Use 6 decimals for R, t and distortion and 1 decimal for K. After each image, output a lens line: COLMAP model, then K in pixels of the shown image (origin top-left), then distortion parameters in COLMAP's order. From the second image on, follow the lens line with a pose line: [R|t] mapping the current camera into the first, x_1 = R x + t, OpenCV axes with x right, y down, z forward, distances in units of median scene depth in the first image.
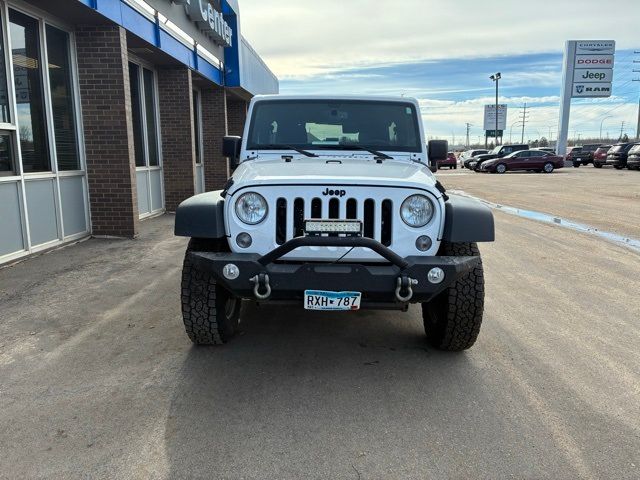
lens RADIAL K [[496.5, 0, 318.4], [0, 496.5, 241.2], [0, 0, 1]] dist [0.037601, -0.040597]
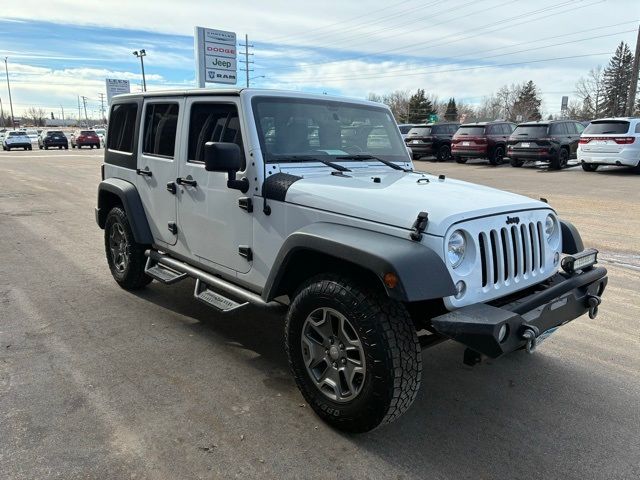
lens RADIAL K [[496.5, 0, 318.3], [0, 496.5, 241.3], [0, 0, 1]] dist [0.037601, -0.040597]
pose [[0.724461, -0.130205, 0.676906, -0.088187], [0.097538, 0.991481, 0.086324, -0.017747], [-0.682380, 0.003486, 0.730990, 0.057114]]
